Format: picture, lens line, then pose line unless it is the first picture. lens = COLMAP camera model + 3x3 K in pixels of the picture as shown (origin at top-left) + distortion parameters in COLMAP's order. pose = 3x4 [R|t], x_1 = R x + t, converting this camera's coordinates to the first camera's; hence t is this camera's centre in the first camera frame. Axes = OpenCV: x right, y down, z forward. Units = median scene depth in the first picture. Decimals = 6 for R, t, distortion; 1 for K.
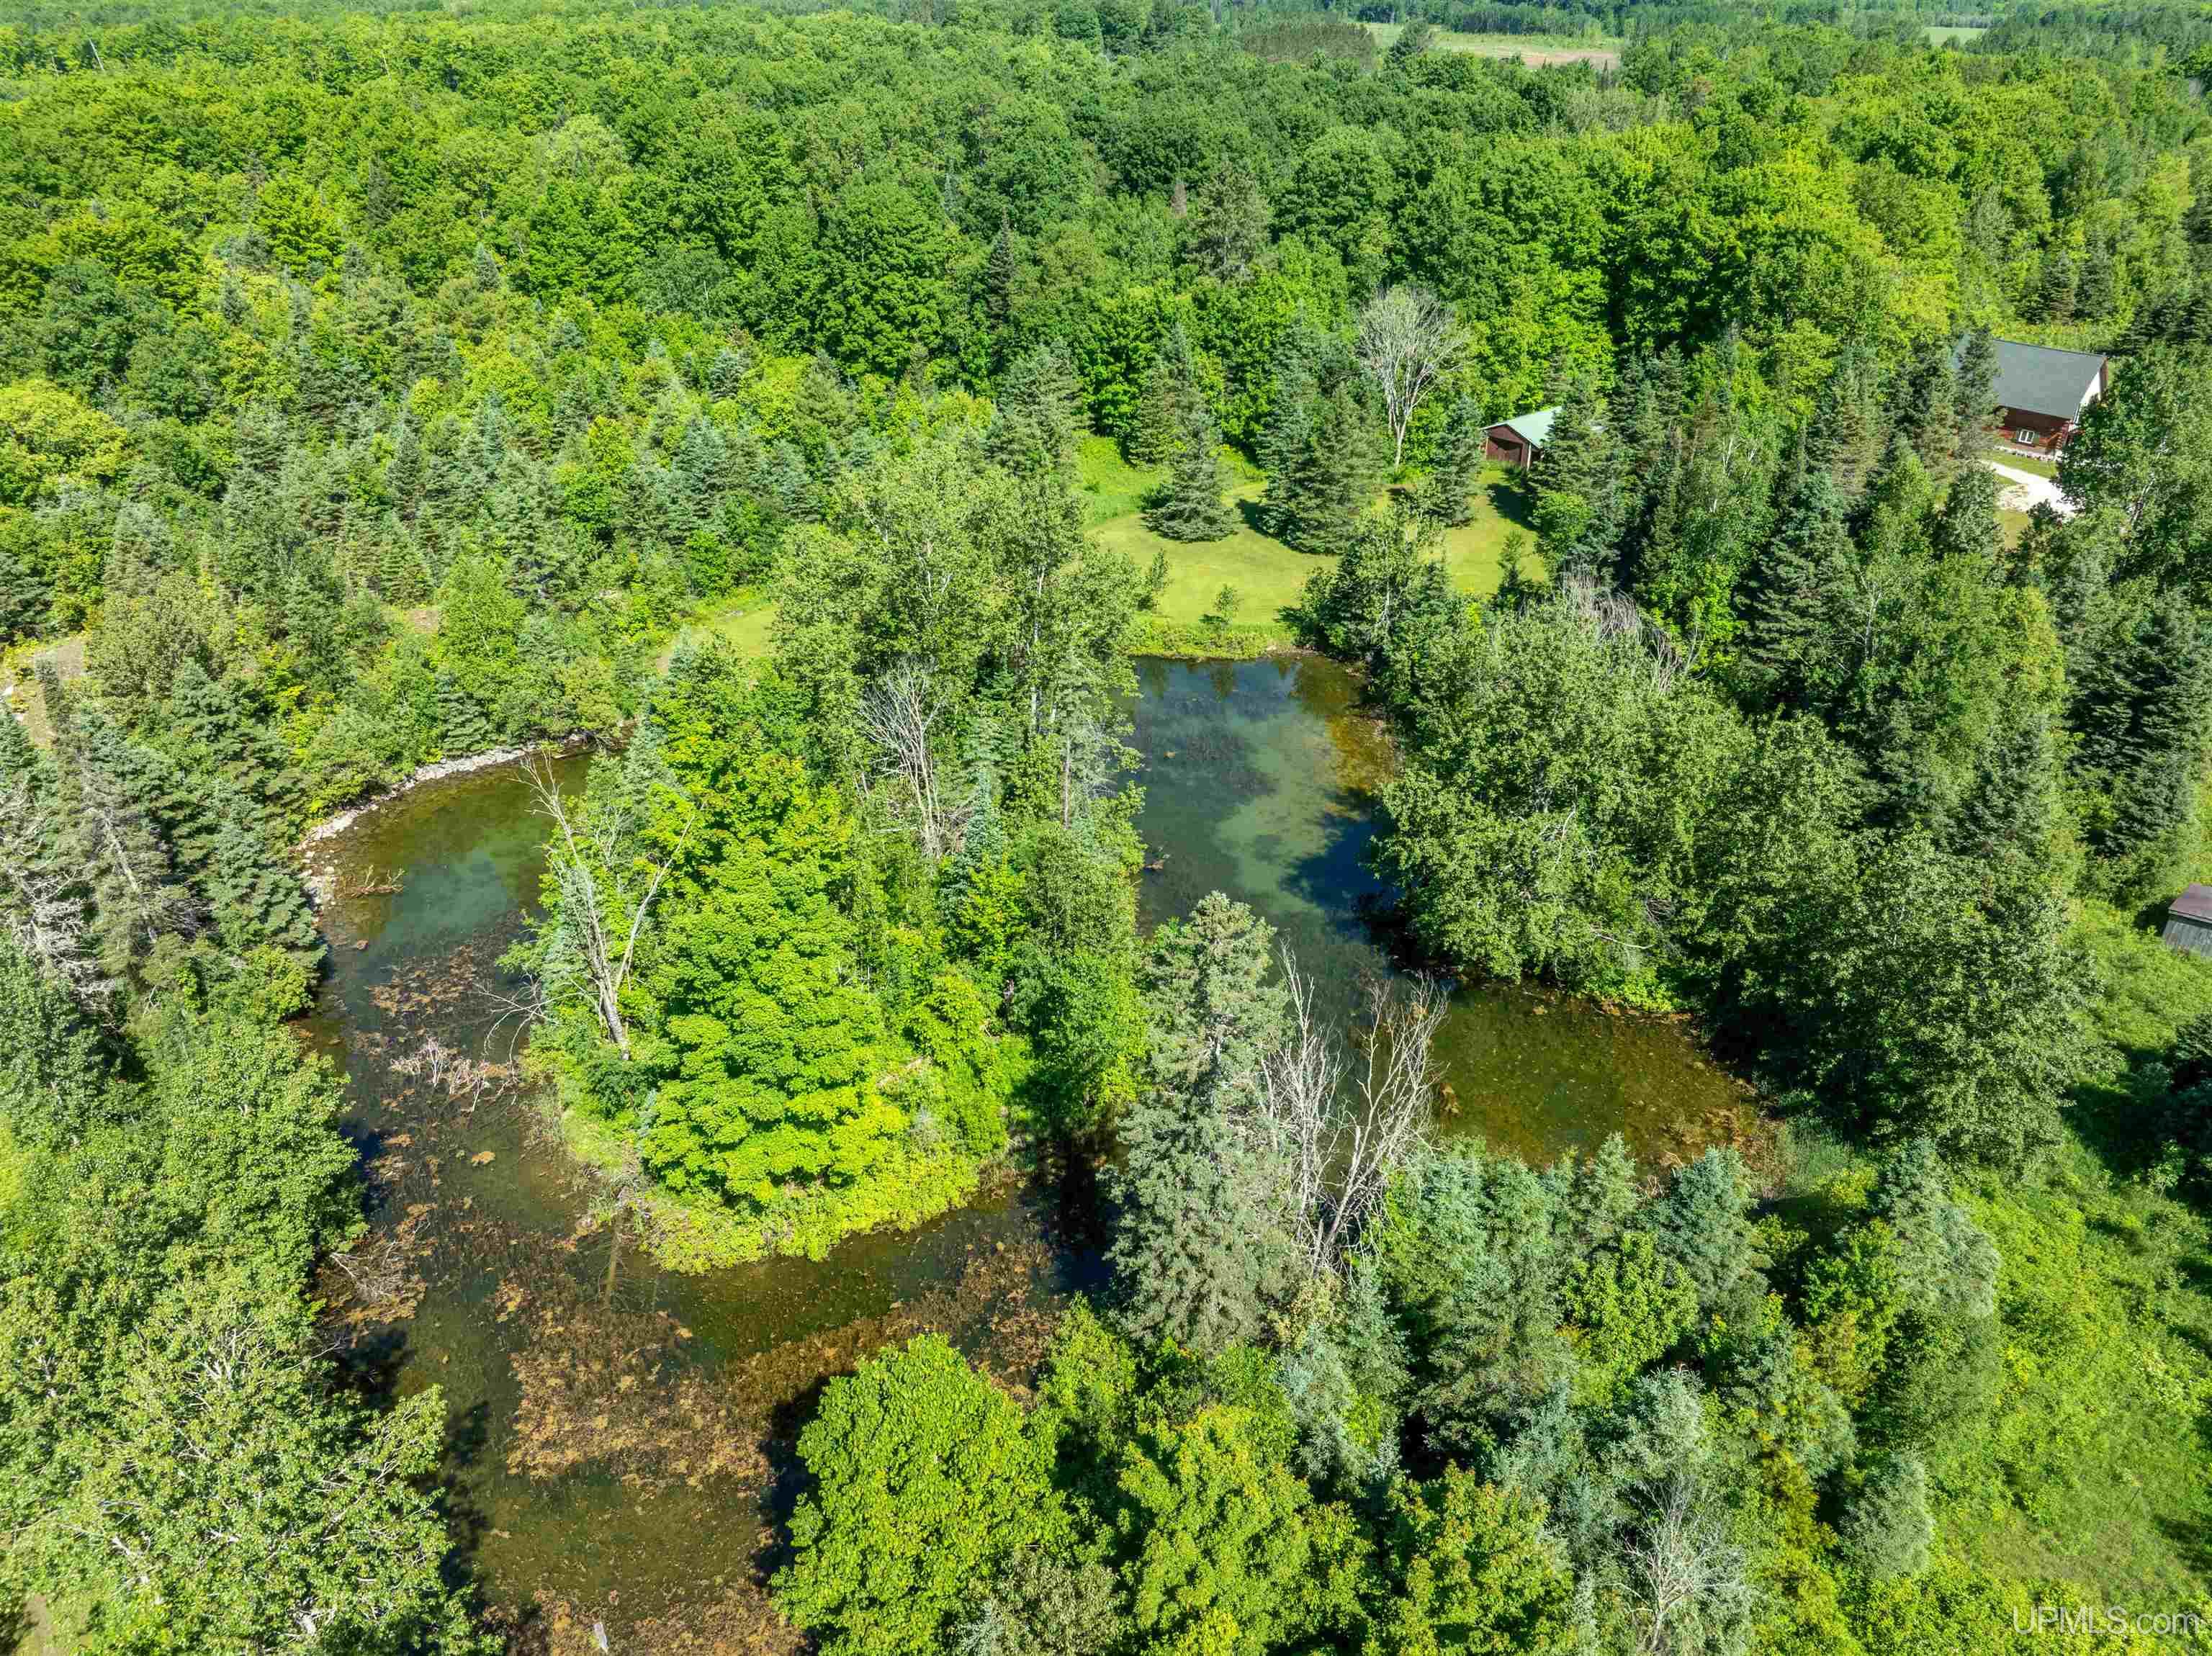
lens RADIAL K [[1560.2, 0, 1117.9], [0, 1560.2, 824.7], [0, 0, 1]] dist [-0.041219, 0.007033]
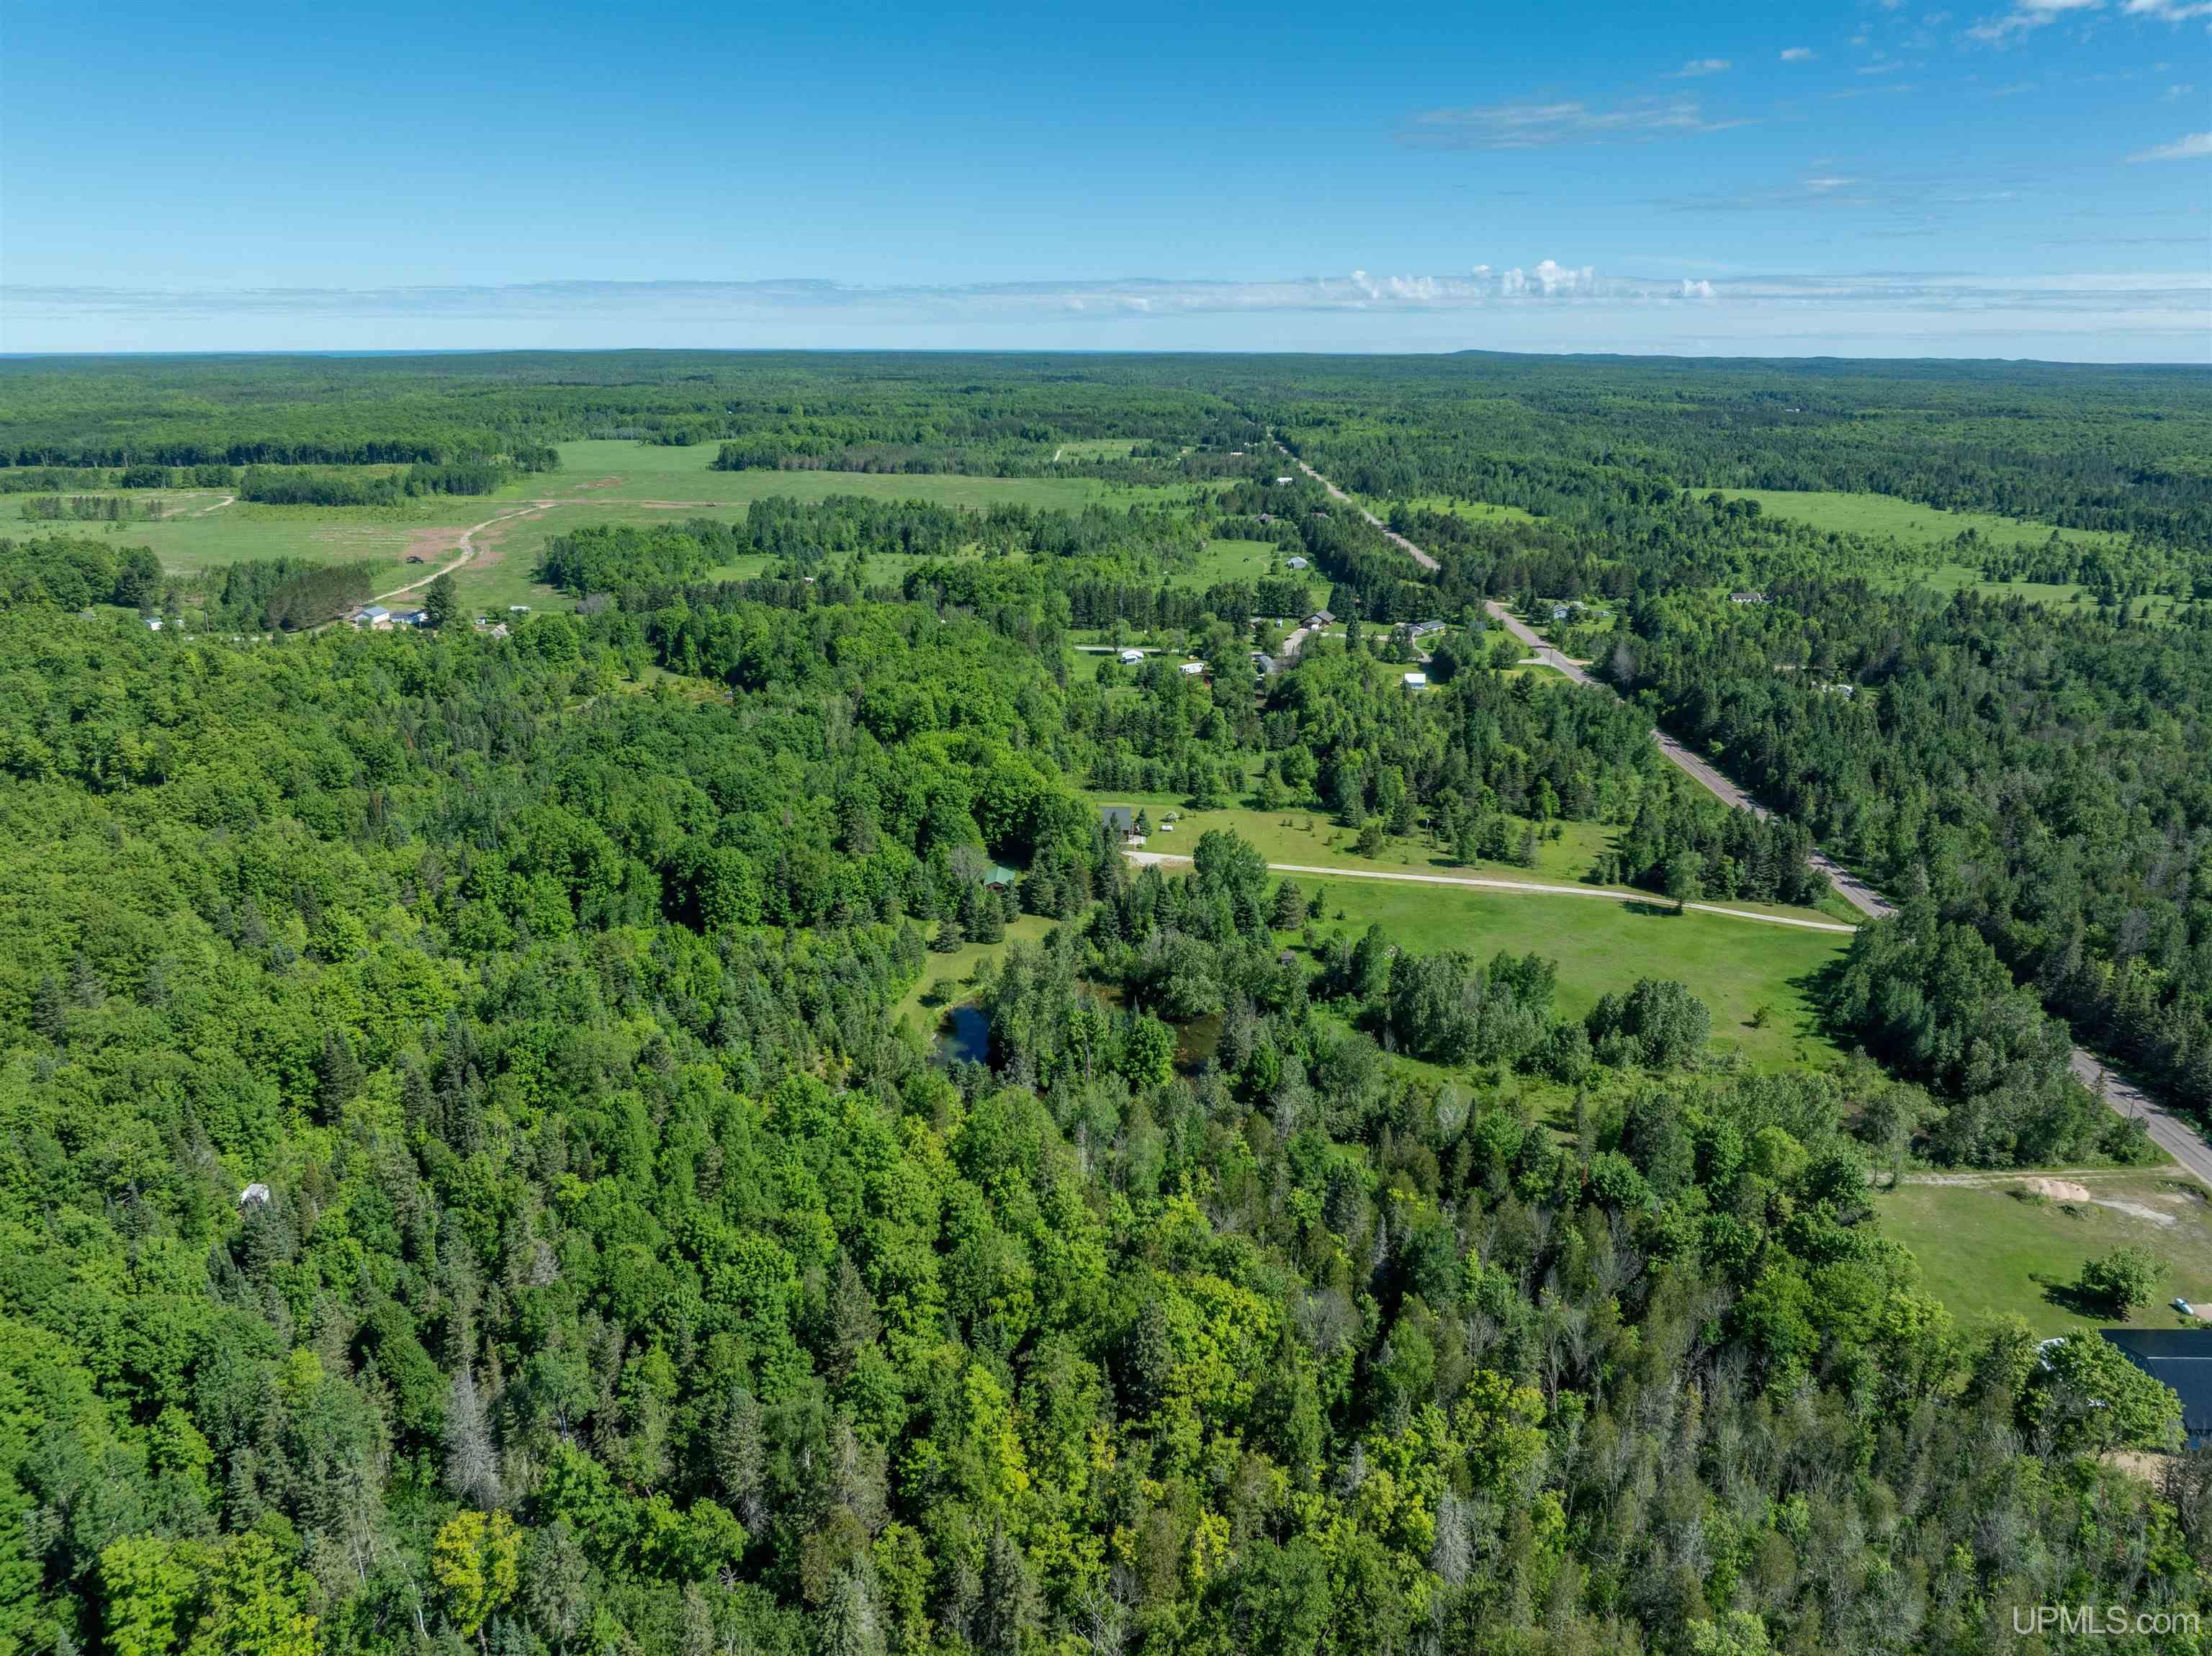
lens RADIAL K [[1560.2, 0, 1117.9], [0, 1560.2, 824.7], [0, 0, 1]] dist [-0.041219, 0.007033]
pose [[0.678795, -0.226406, 0.698554, -1.421110], [0.352778, 0.934860, -0.039804, -0.154025], [-0.644039, 0.273453, 0.714449, -1.077670]]
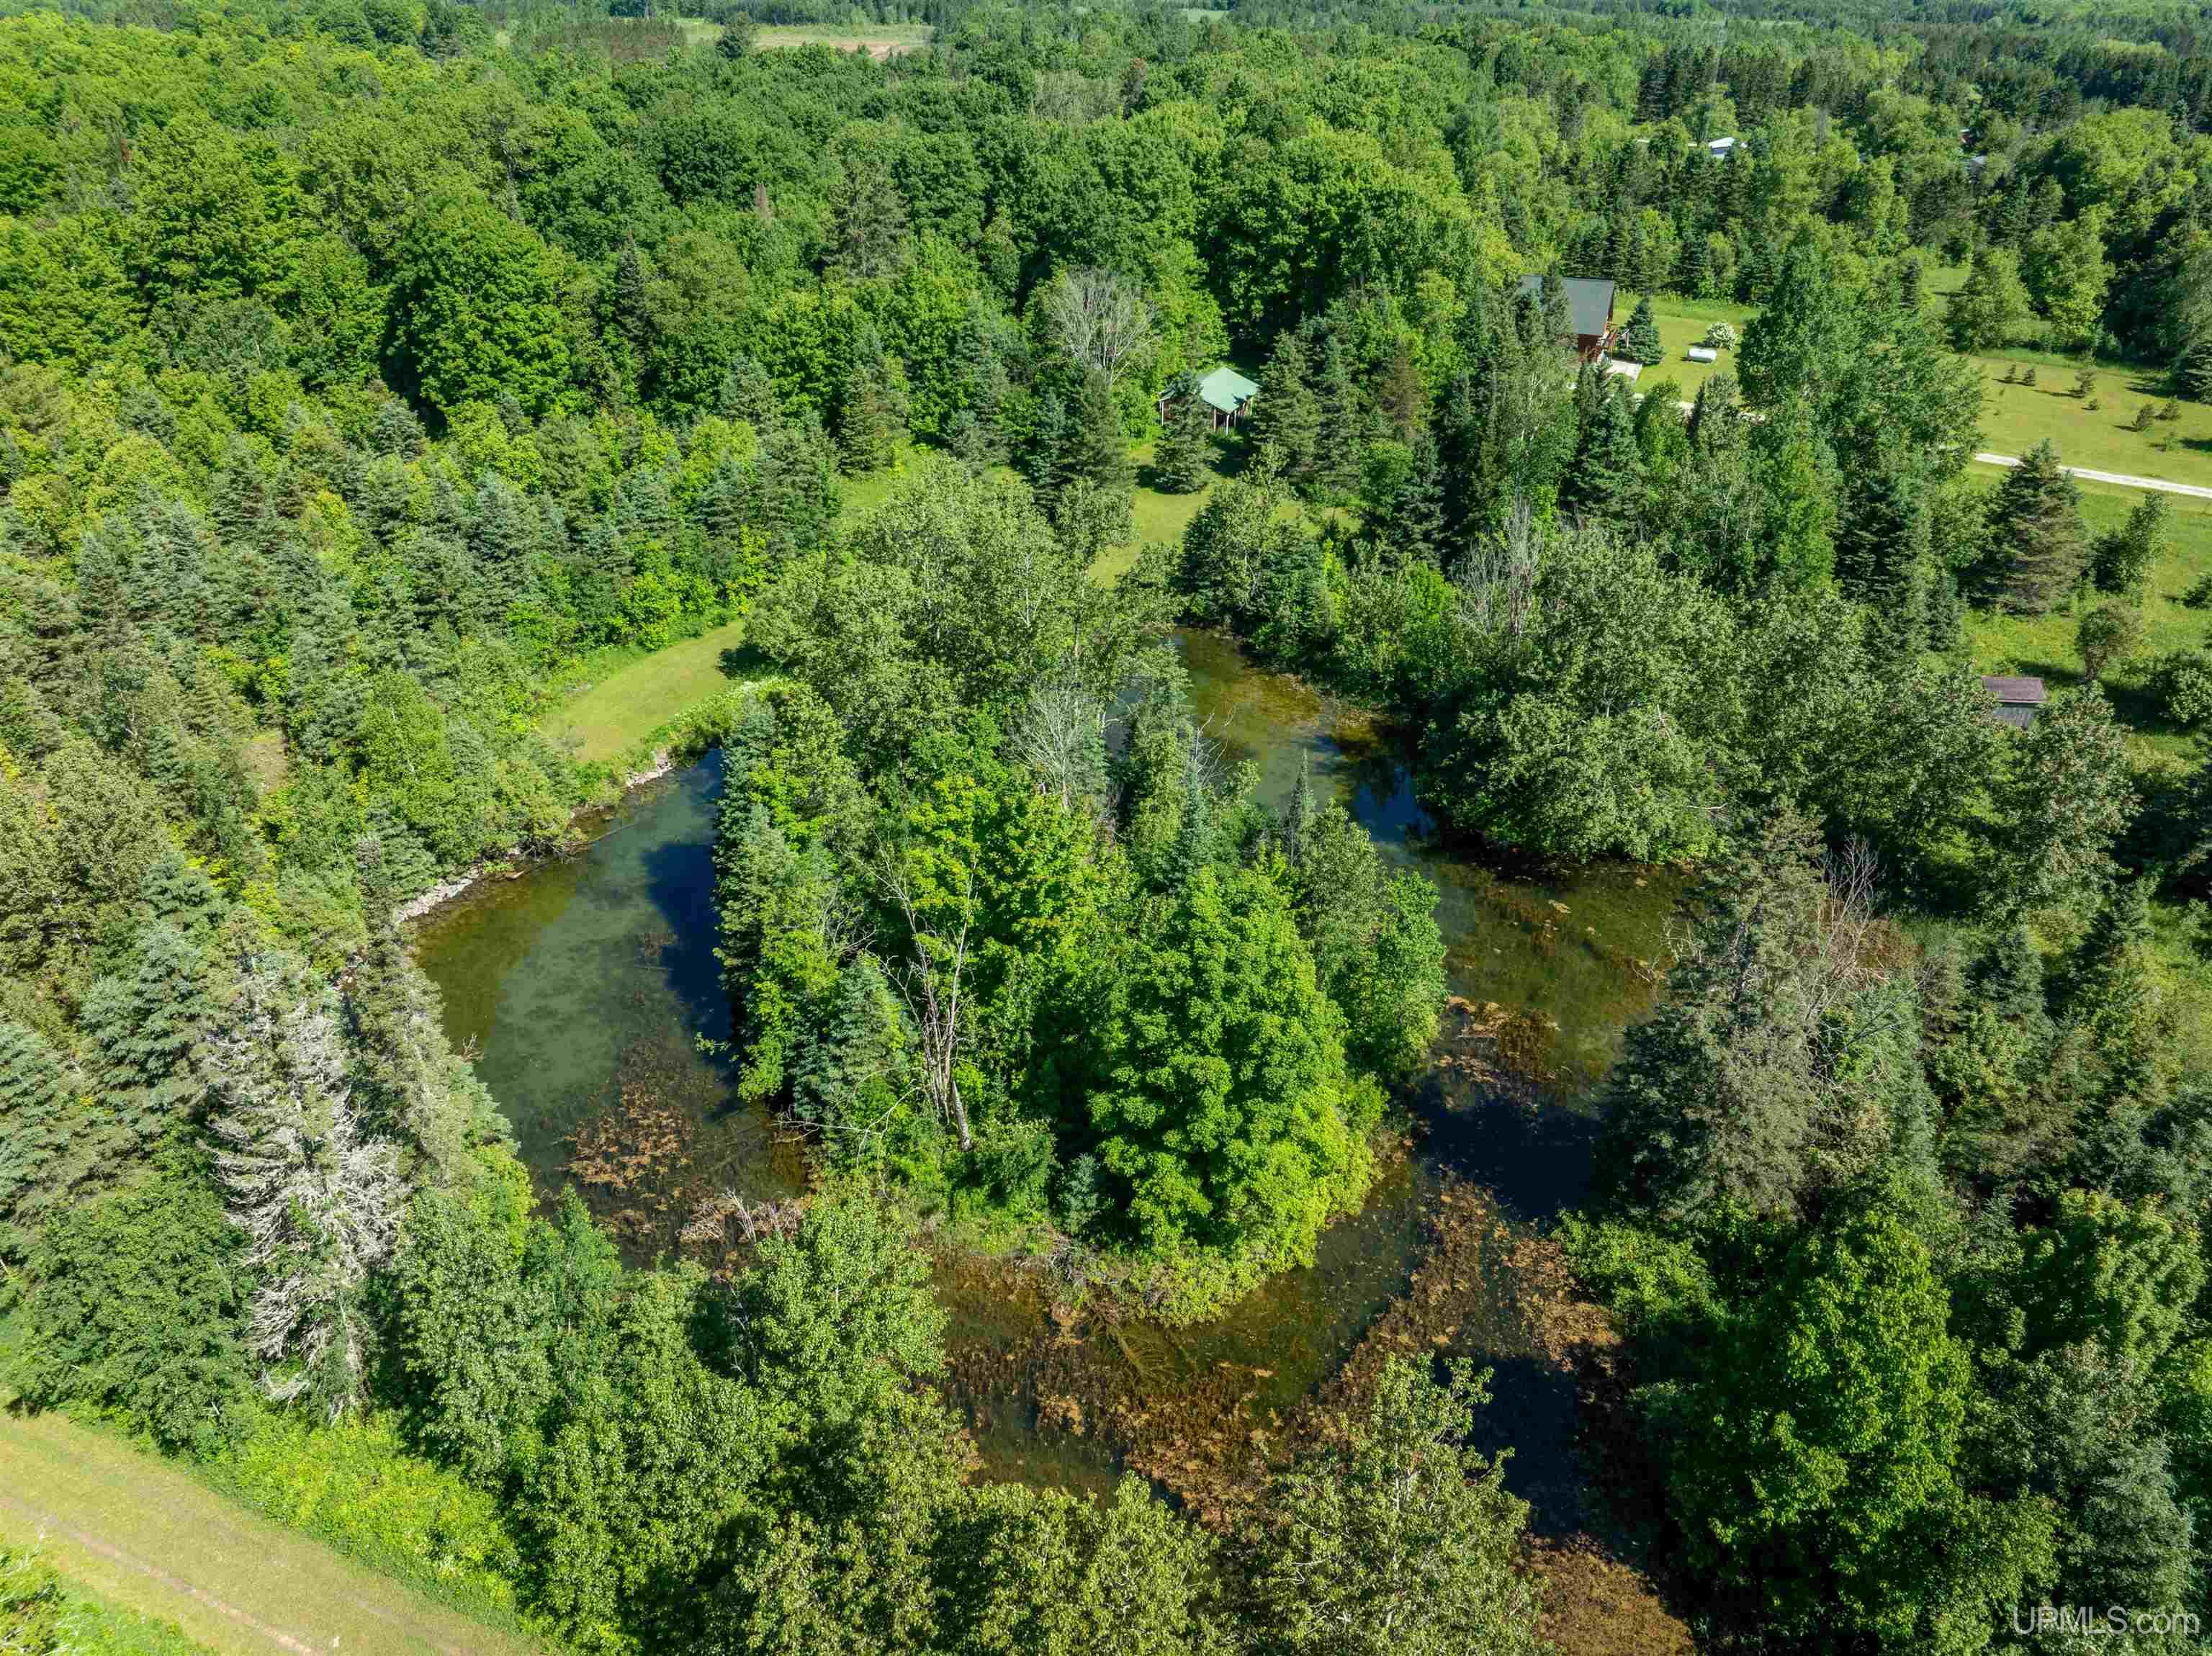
lens RADIAL K [[1560.2, 0, 1117.9], [0, 1560.2, 824.7], [0, 0, 1]] dist [-0.041219, 0.007033]
pose [[0.902940, -0.209566, 0.375209, -0.236563], [0.207687, 0.977115, 0.045951, -0.026039], [-0.376252, 0.036435, 0.925801, 0.043080]]
